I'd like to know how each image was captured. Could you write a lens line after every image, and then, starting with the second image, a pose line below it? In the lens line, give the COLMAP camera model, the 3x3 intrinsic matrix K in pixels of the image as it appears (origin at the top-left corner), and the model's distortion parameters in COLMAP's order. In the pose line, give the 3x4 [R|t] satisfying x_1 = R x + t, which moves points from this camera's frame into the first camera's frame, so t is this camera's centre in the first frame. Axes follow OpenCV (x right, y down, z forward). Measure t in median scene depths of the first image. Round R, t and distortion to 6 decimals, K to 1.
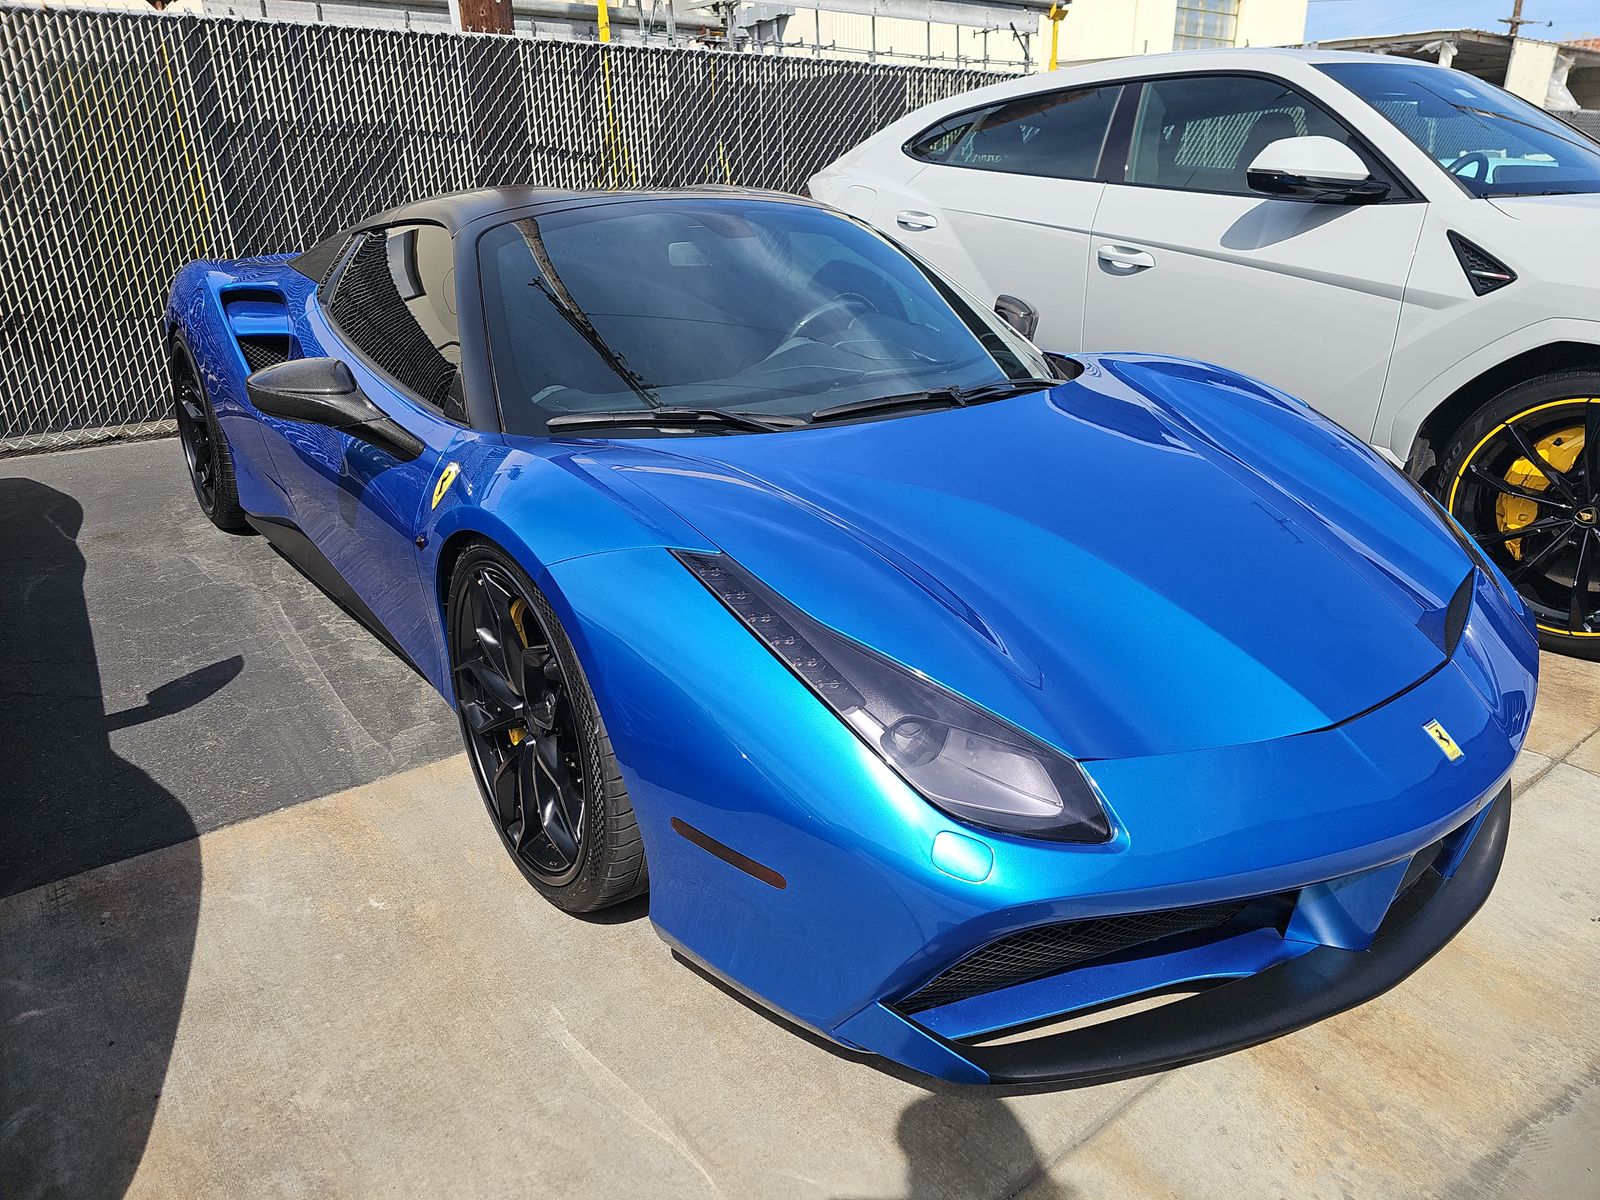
lens RADIAL K [[1068.2, 0, 775.0], [0, 1068.2, 604.2], [0, 0, 1]] dist [0.037839, -0.034068]
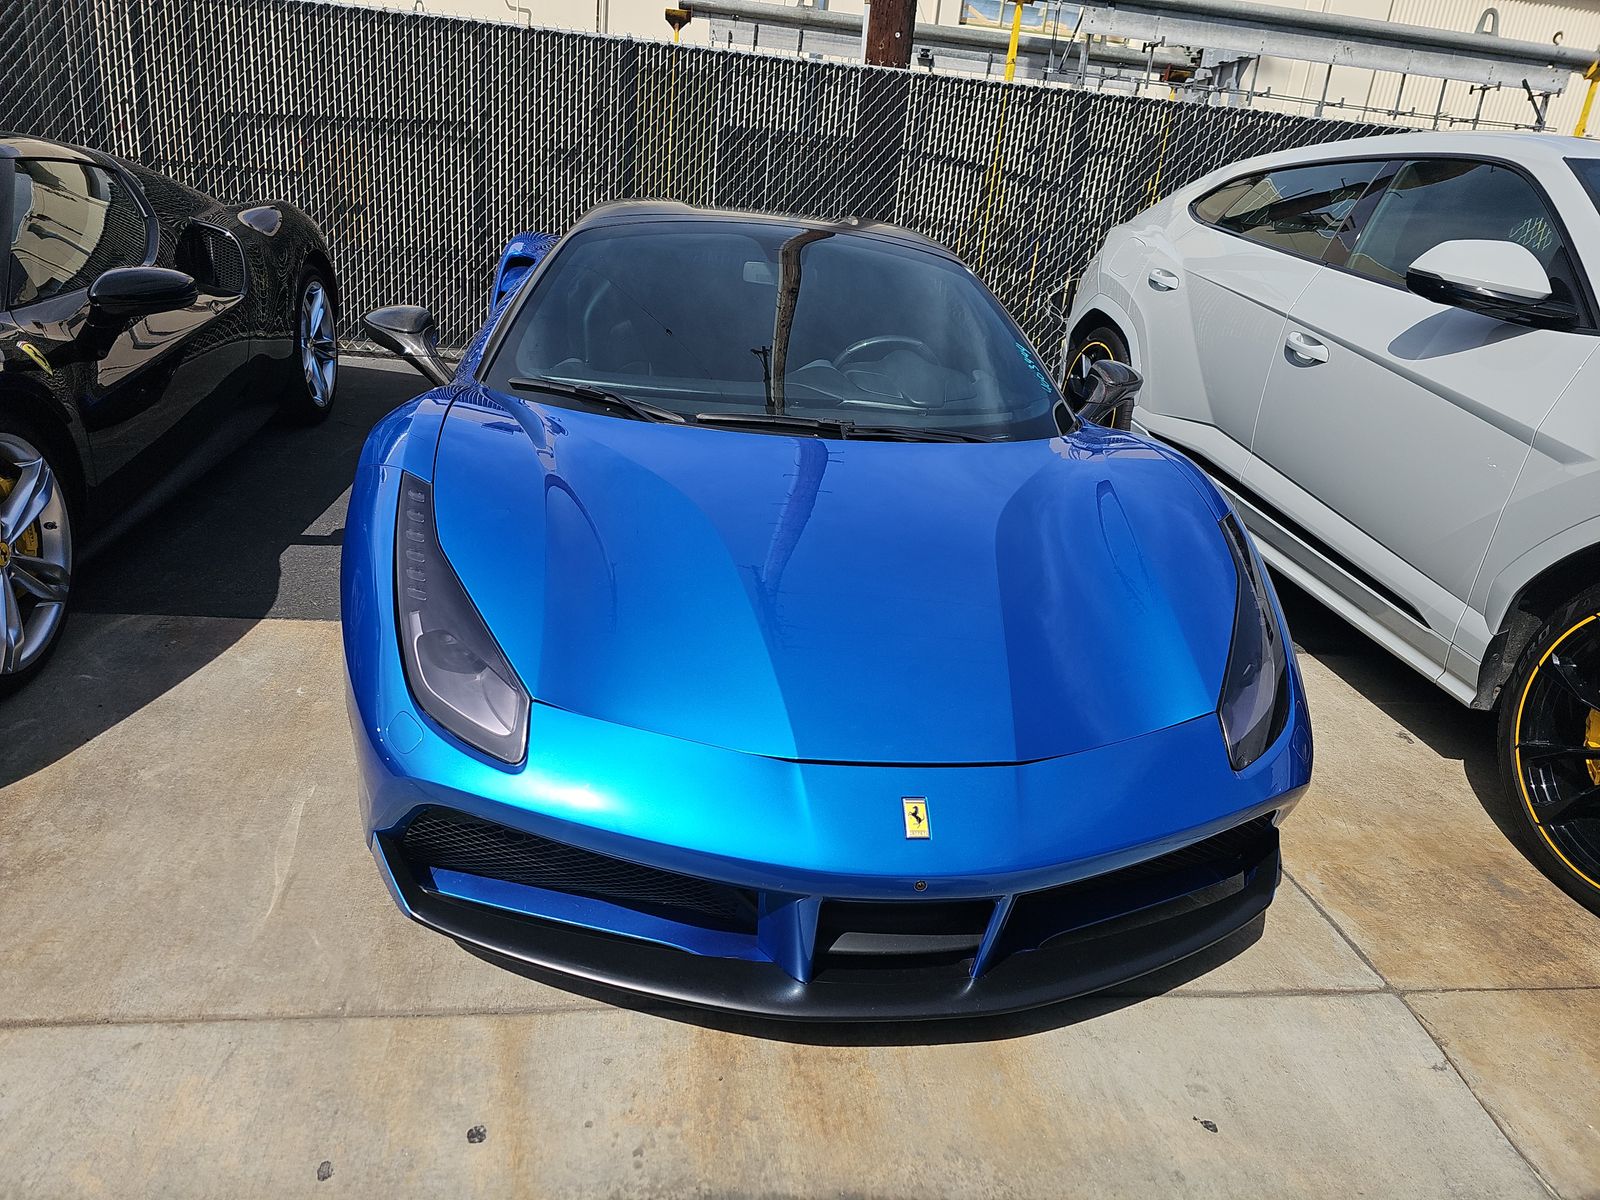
lens RADIAL K [[1063.4, 0, 794.8], [0, 1063.4, 621.1], [0, 0, 1]] dist [0.043681, -0.036796]
pose [[0.861329, 0.274982, -0.427197, 0.391274], [-0.275228, 0.959339, 0.062592, -0.037366], [0.427039, 0.063664, 0.901989, 0.009053]]
